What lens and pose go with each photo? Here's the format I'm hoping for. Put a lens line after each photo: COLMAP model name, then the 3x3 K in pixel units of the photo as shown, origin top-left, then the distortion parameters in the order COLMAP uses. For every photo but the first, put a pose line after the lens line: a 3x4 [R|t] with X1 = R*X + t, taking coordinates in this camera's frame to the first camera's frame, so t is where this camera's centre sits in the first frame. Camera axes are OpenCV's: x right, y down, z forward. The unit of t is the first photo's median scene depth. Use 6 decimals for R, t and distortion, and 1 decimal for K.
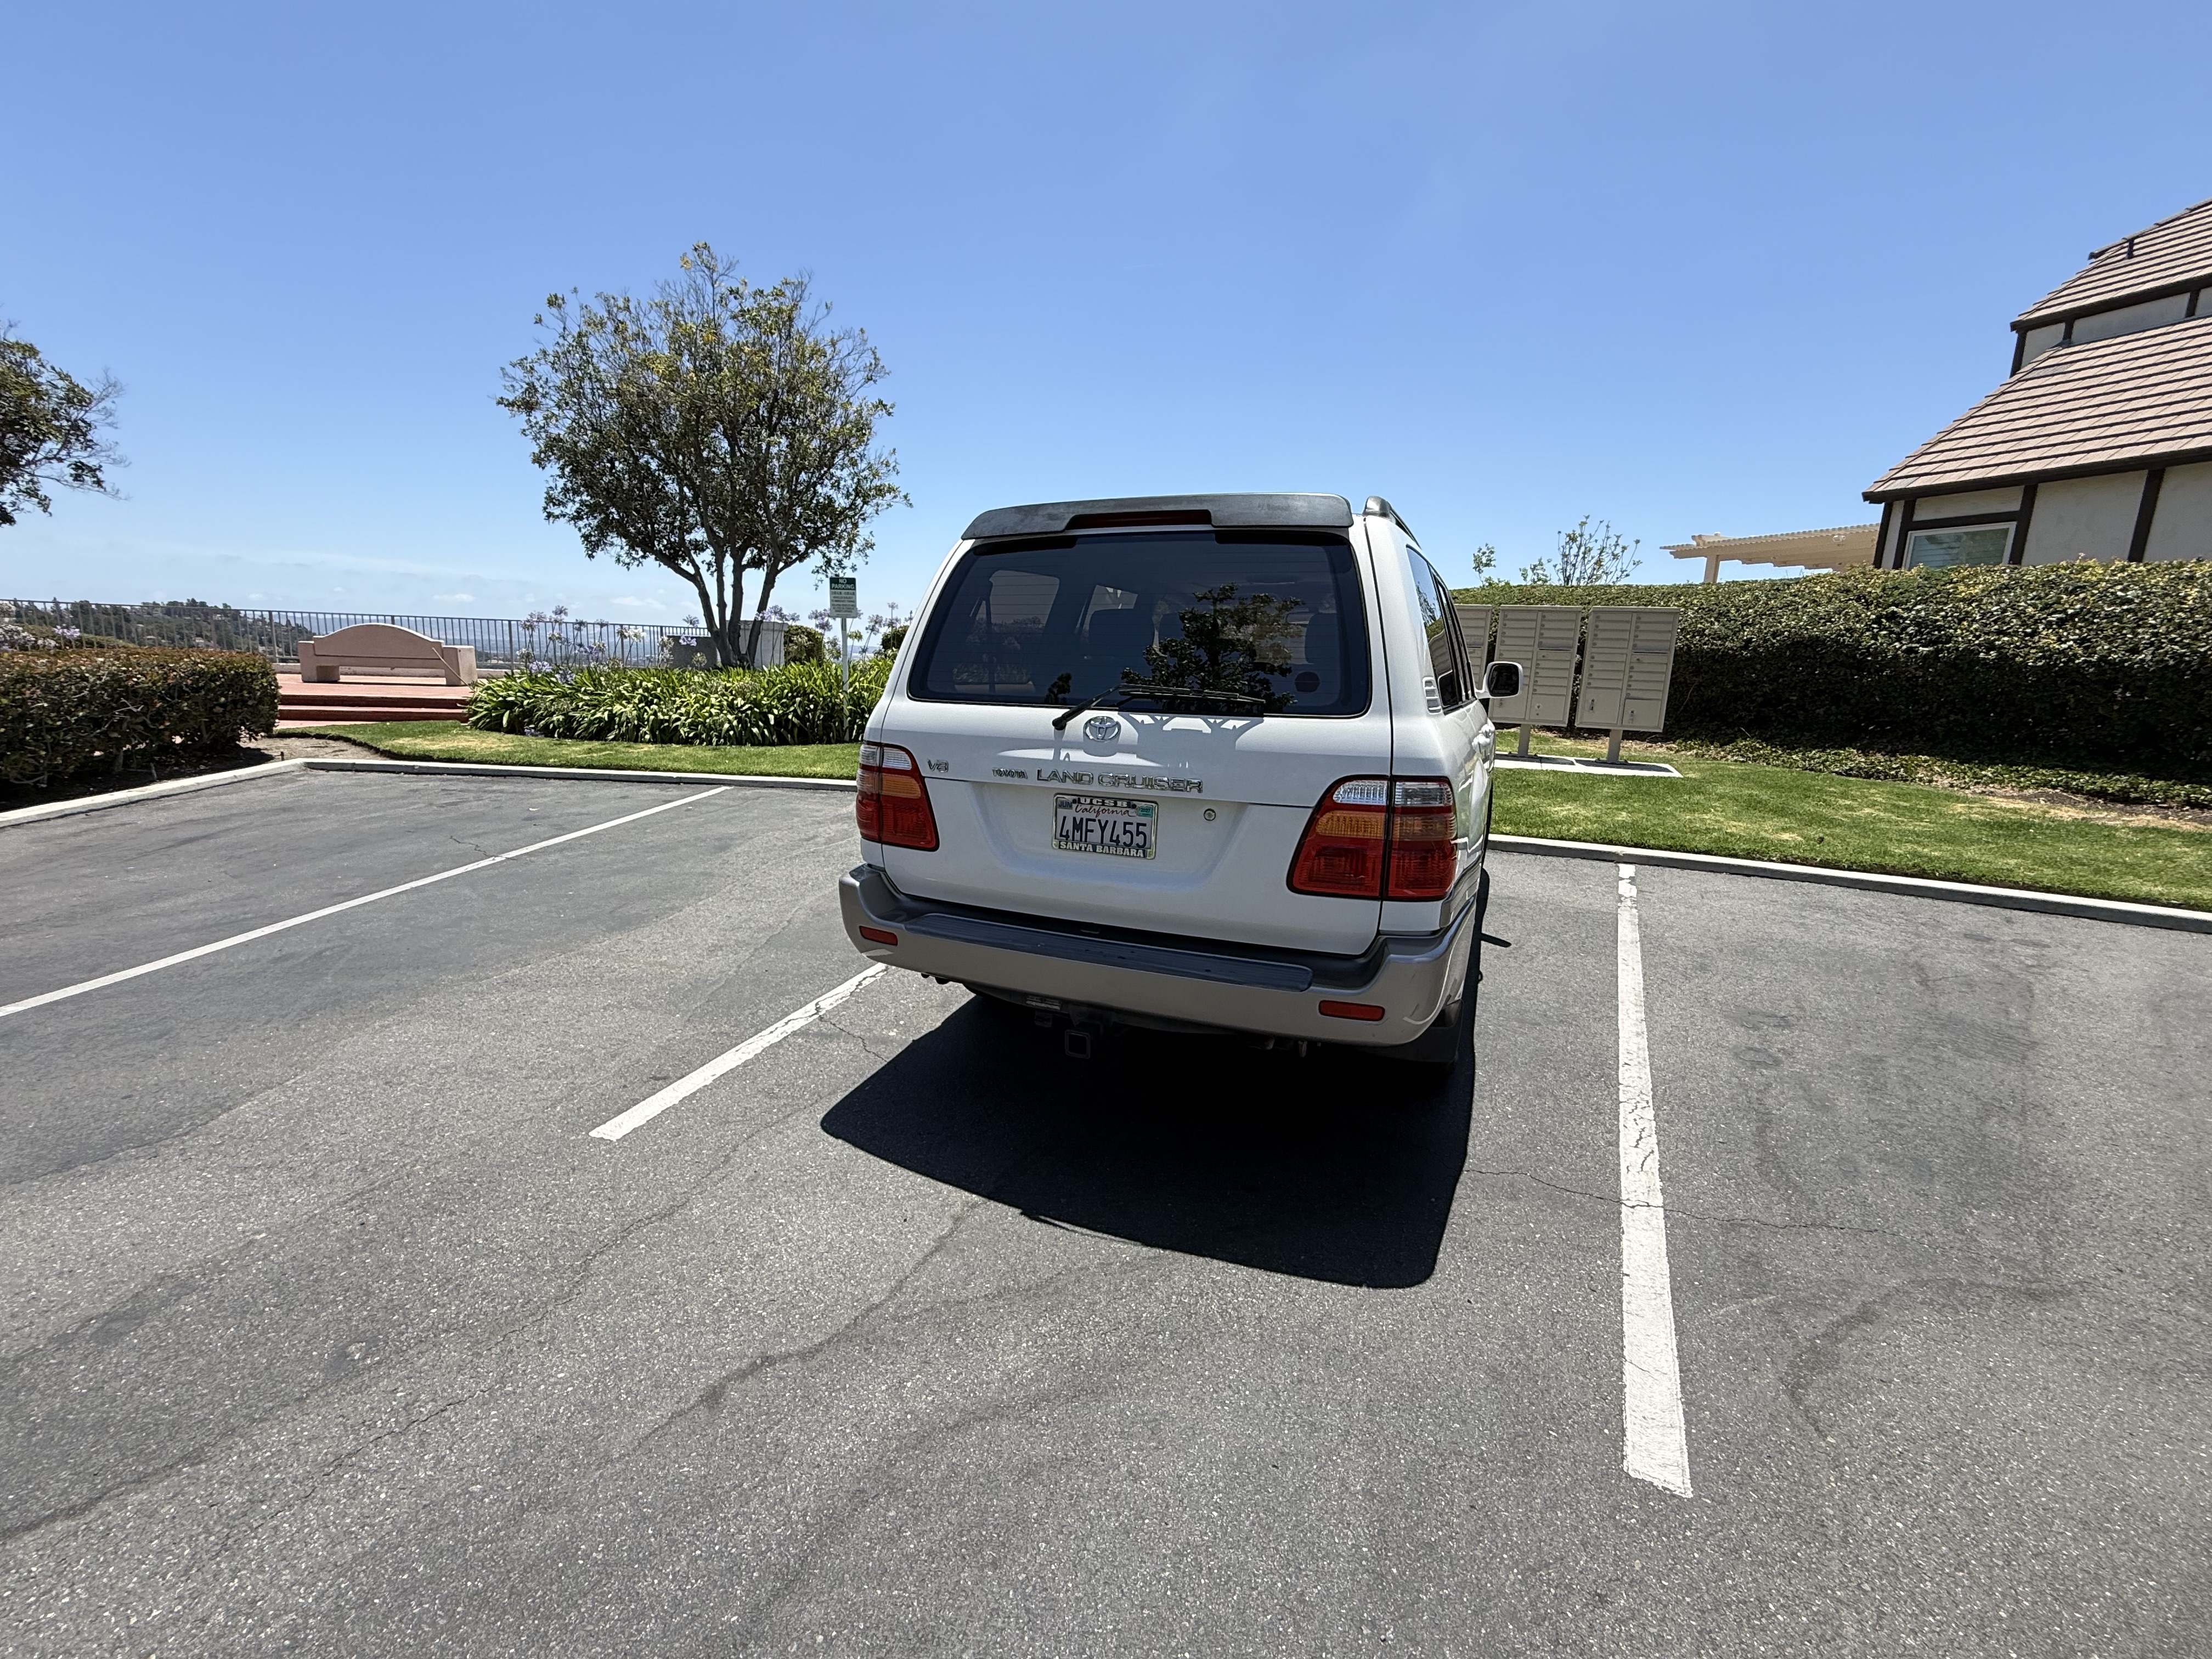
lens RADIAL K [[938.0, 0, 1104.1], [0, 938.0, 830.8], [0, 0, 1]] dist [-0.001966, 0.001080]
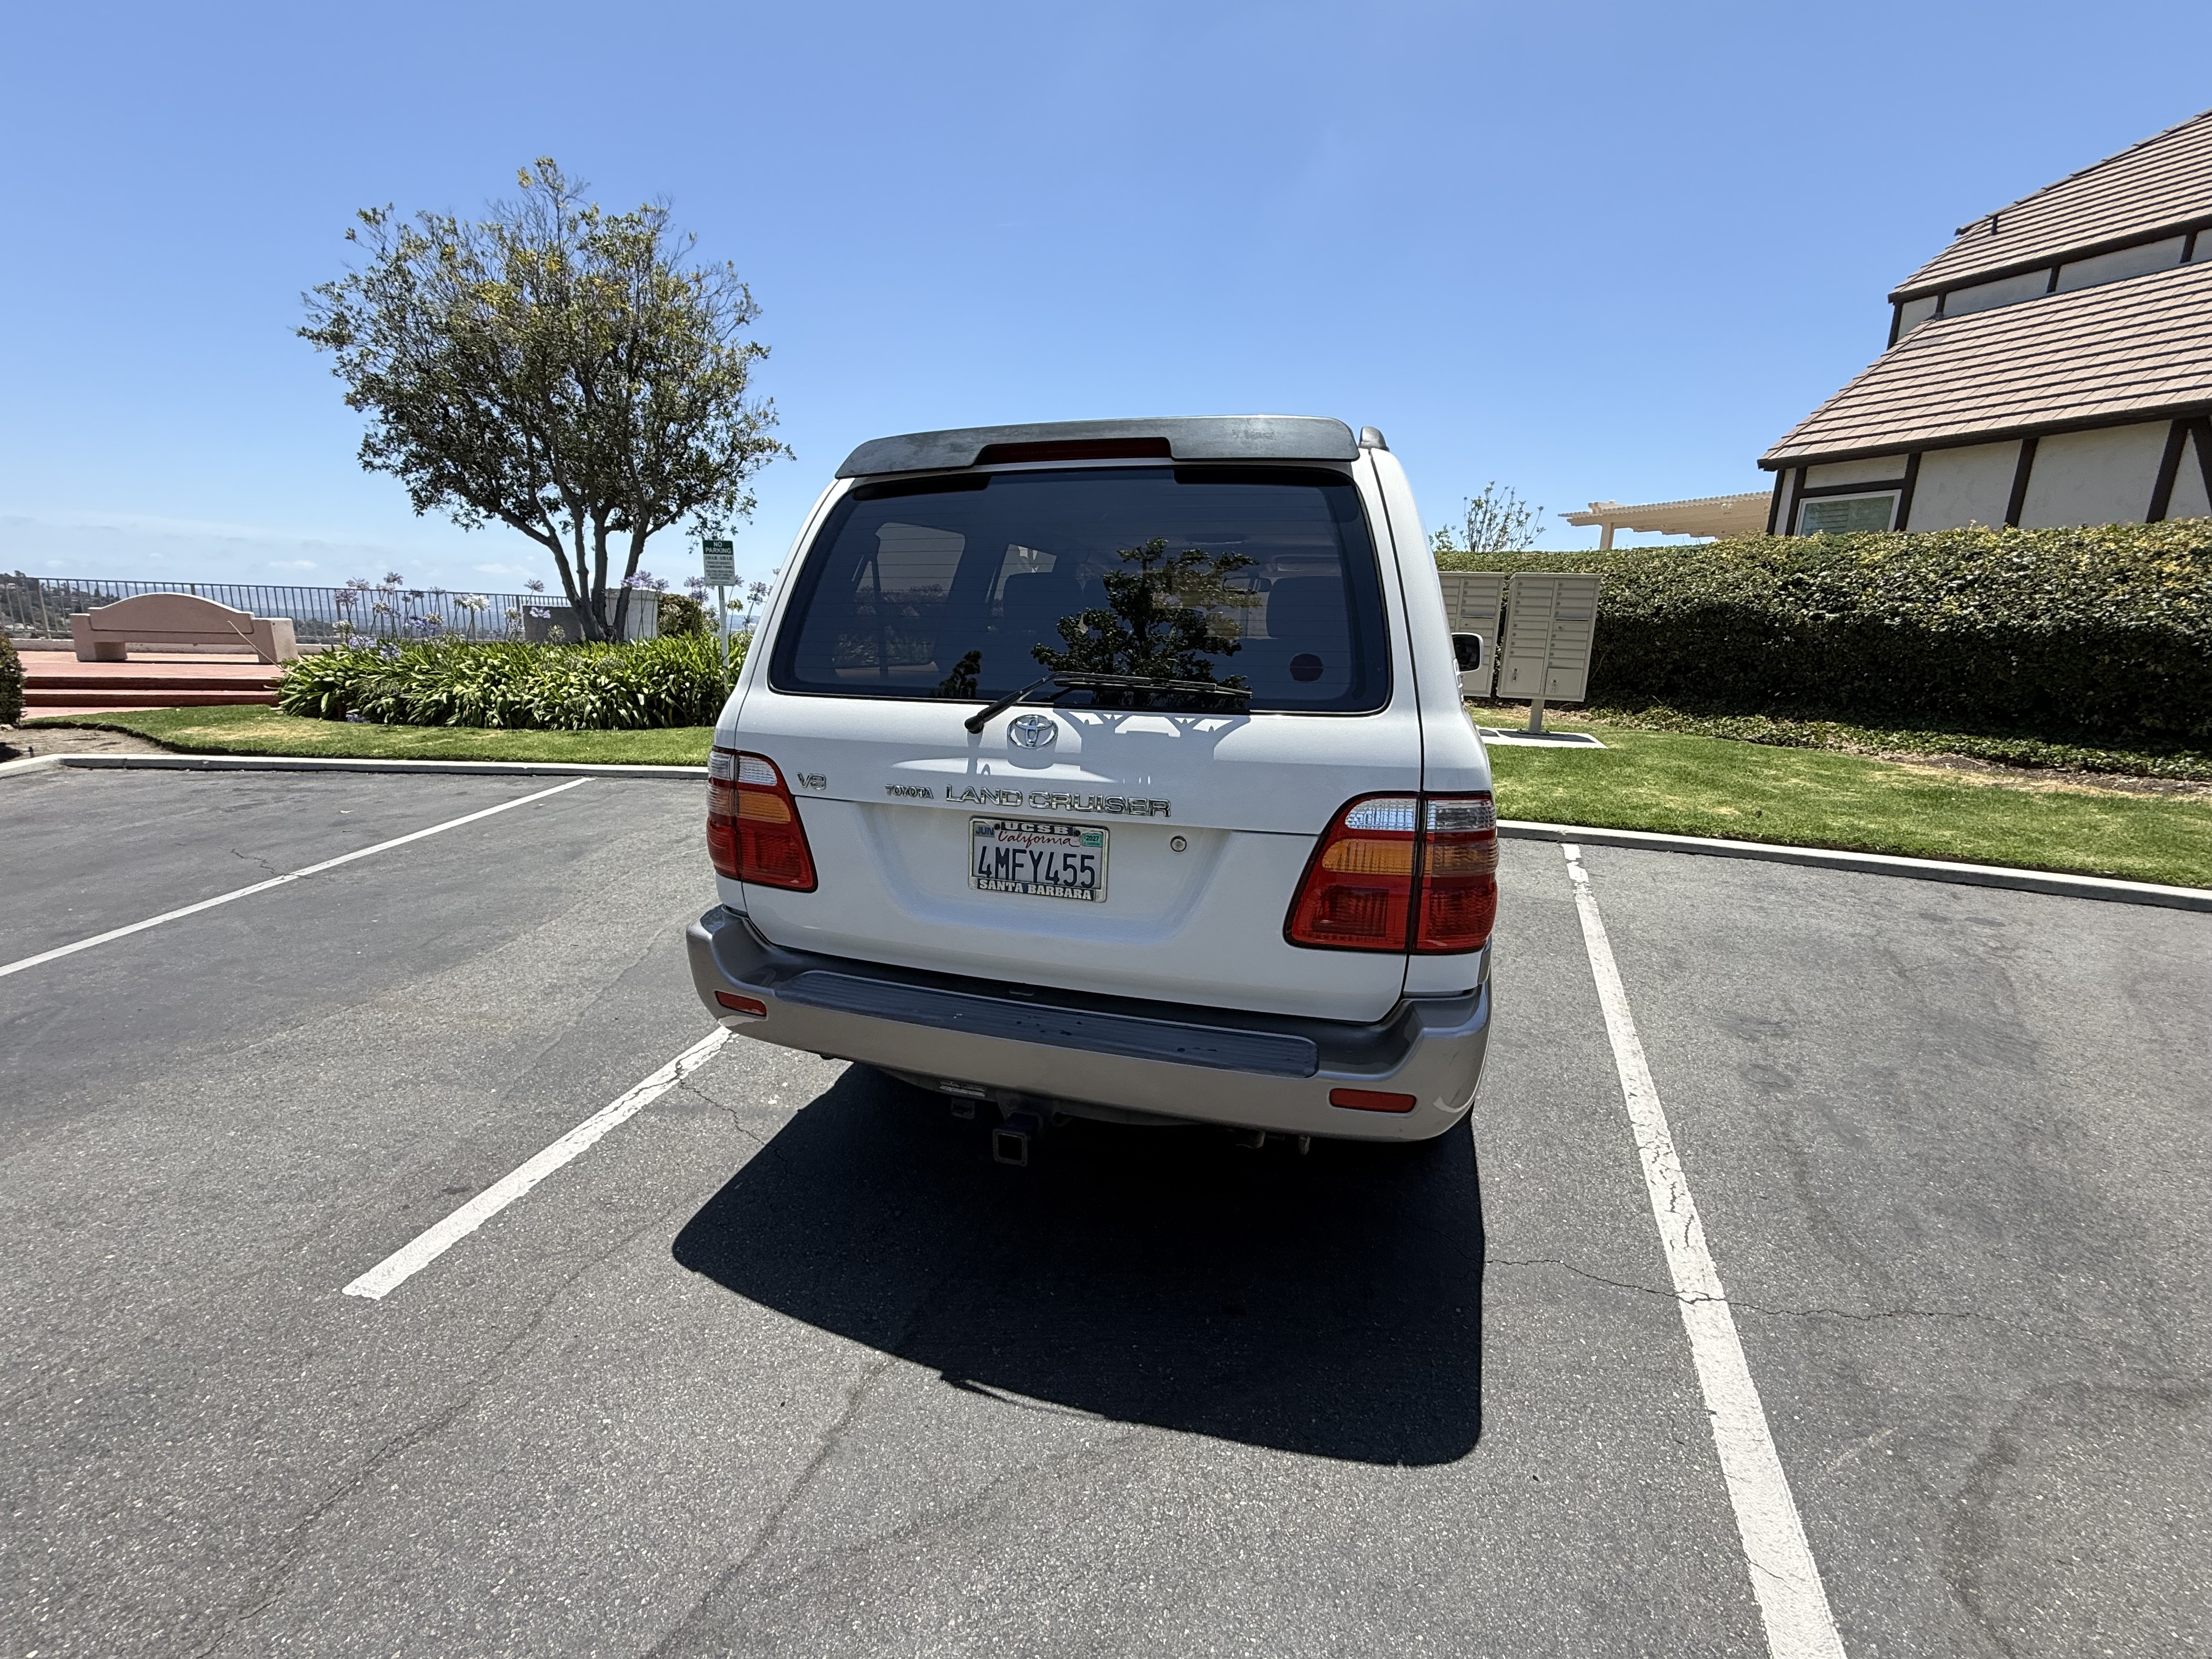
lens RADIAL K [[938.0, 0, 1102.0], [0, 938.0, 829.8], [0, 0, 1]] dist [-0.001966, 0.001080]
pose [[0.995037, -0.025902, 0.096073, -0.013999], [0.022892, 0.999216, 0.032308, -0.036211], [-0.096835, -0.029949, 0.994850, 0.169087]]
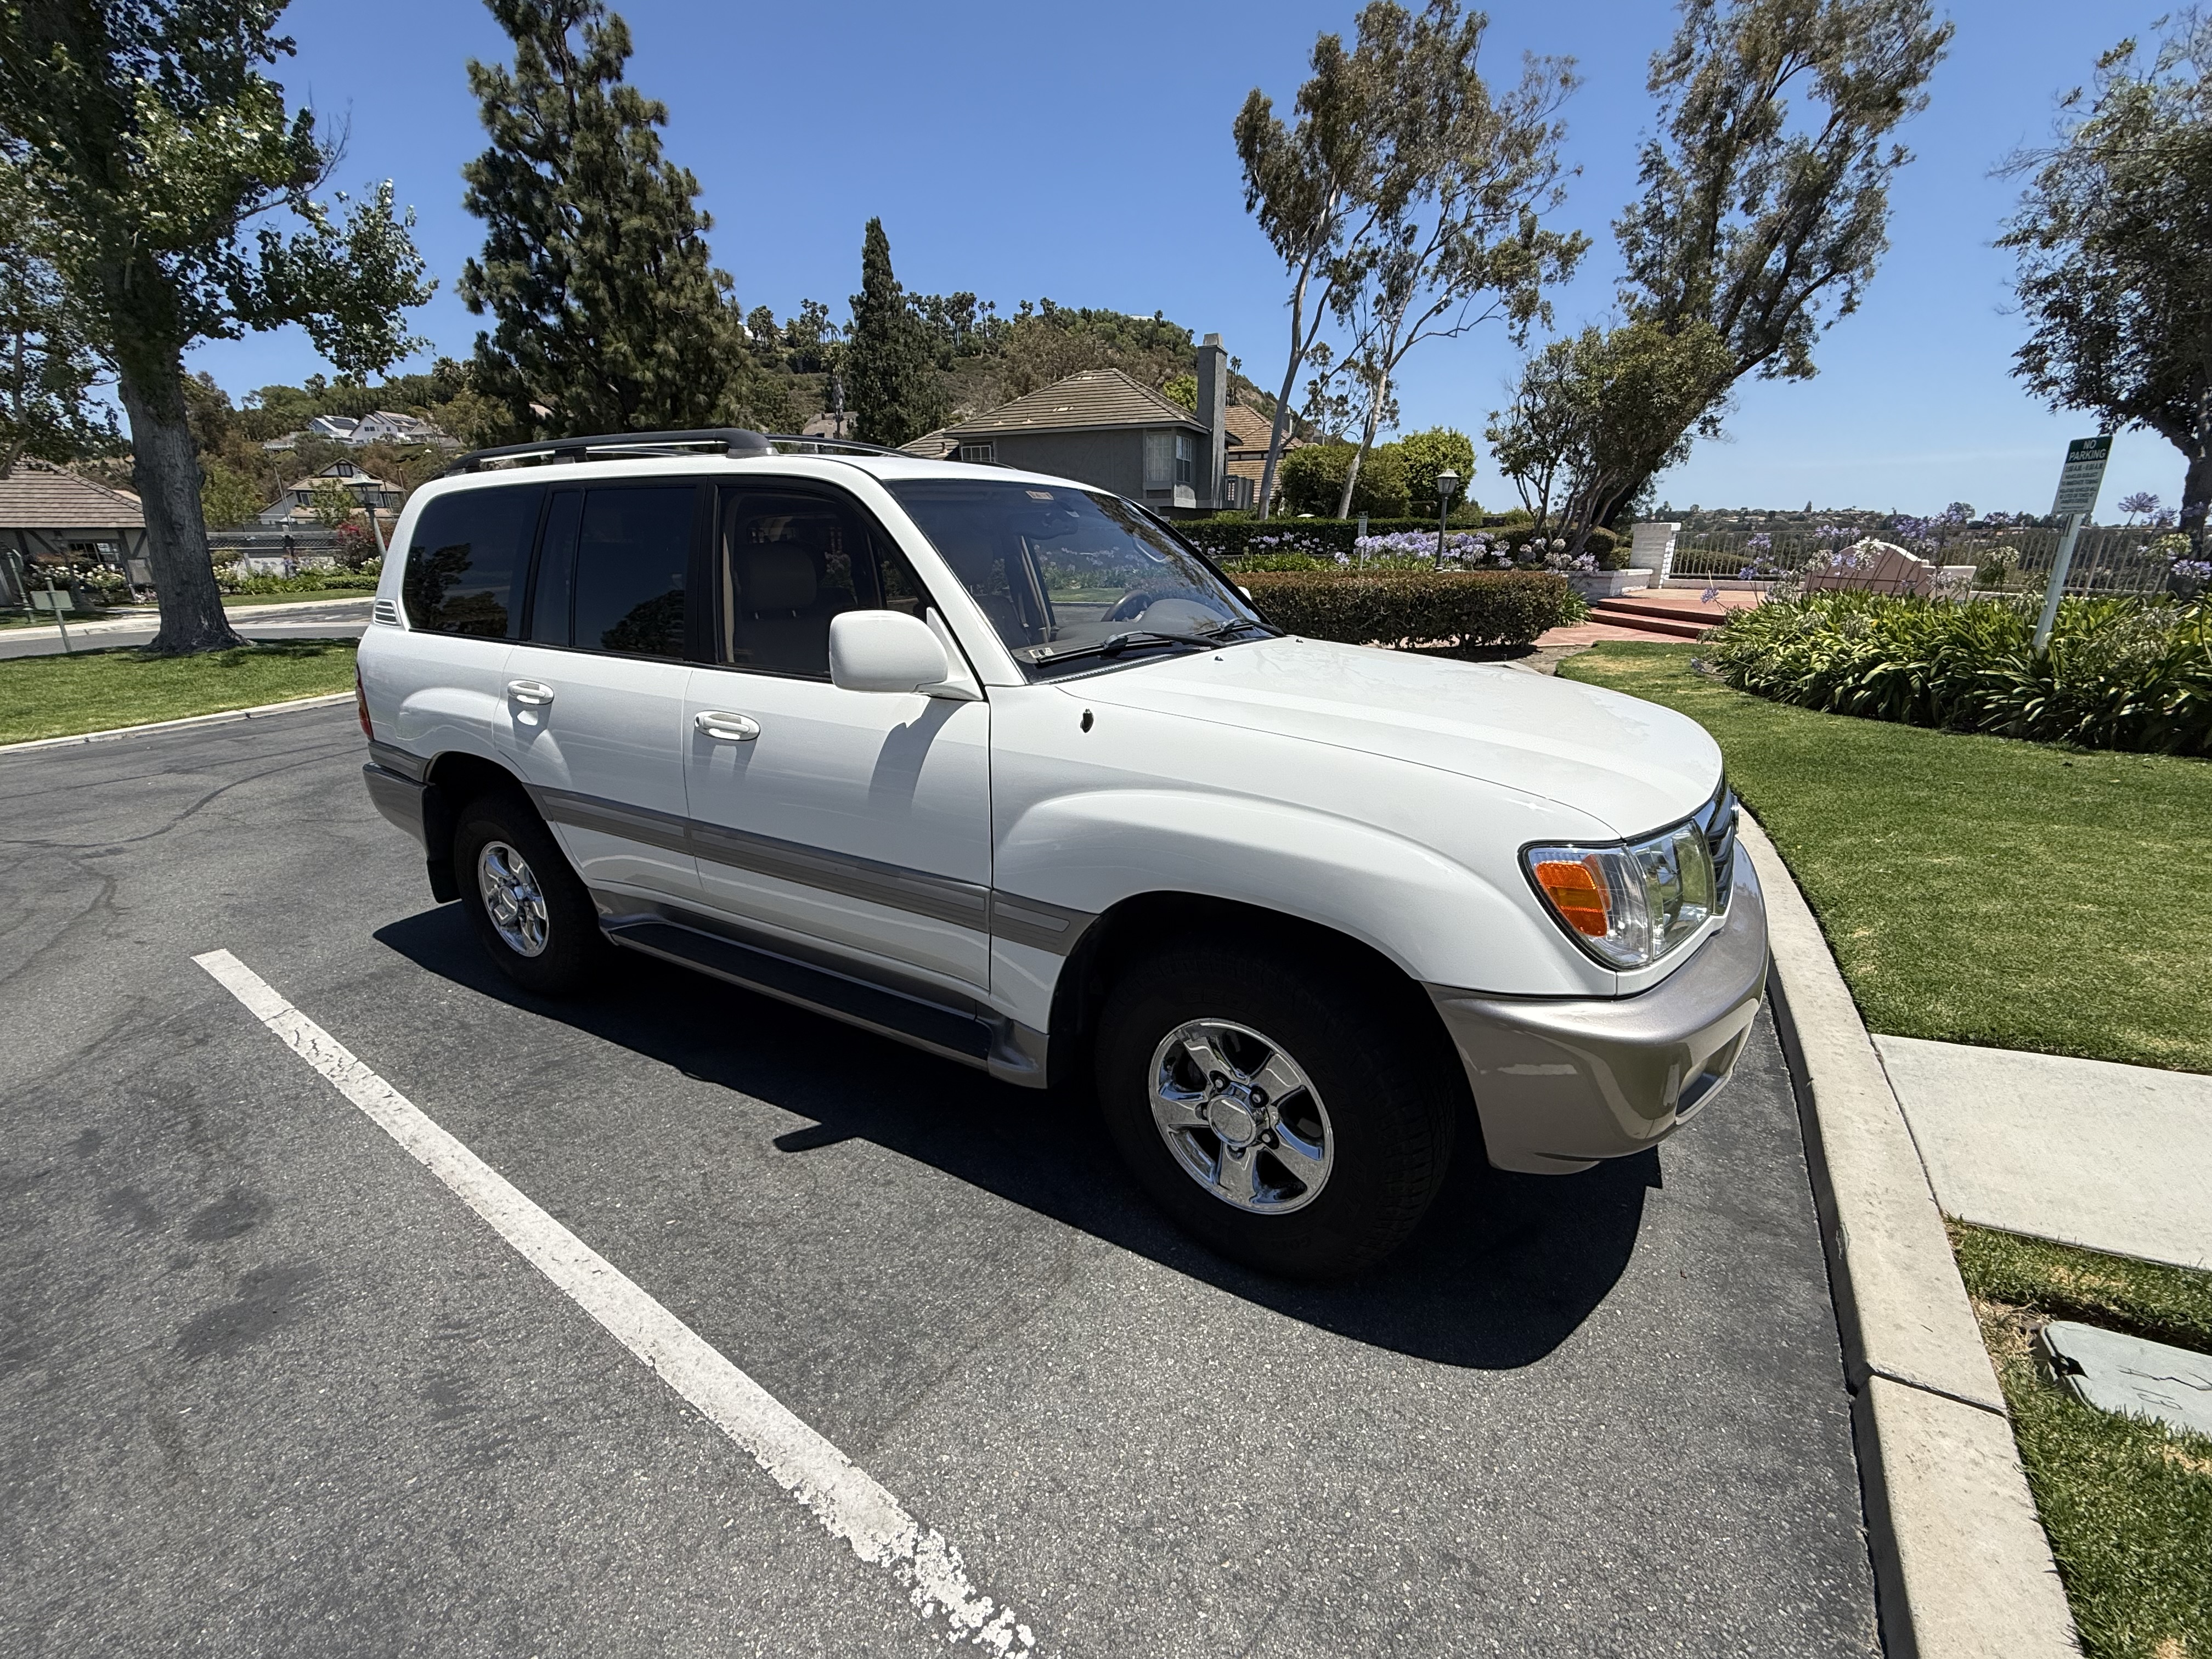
lens RADIAL K [[938.0, 0, 1100.9], [0, 938.0, 823.1], [0, 0, 1]] dist [-0.001966, 0.001080]
pose [[-0.145146, 0.256612, -0.955554, 1.105276], [-0.184080, 0.941915, 0.280910, -0.298124], [0.972135, 0.216671, -0.089478, 1.512109]]
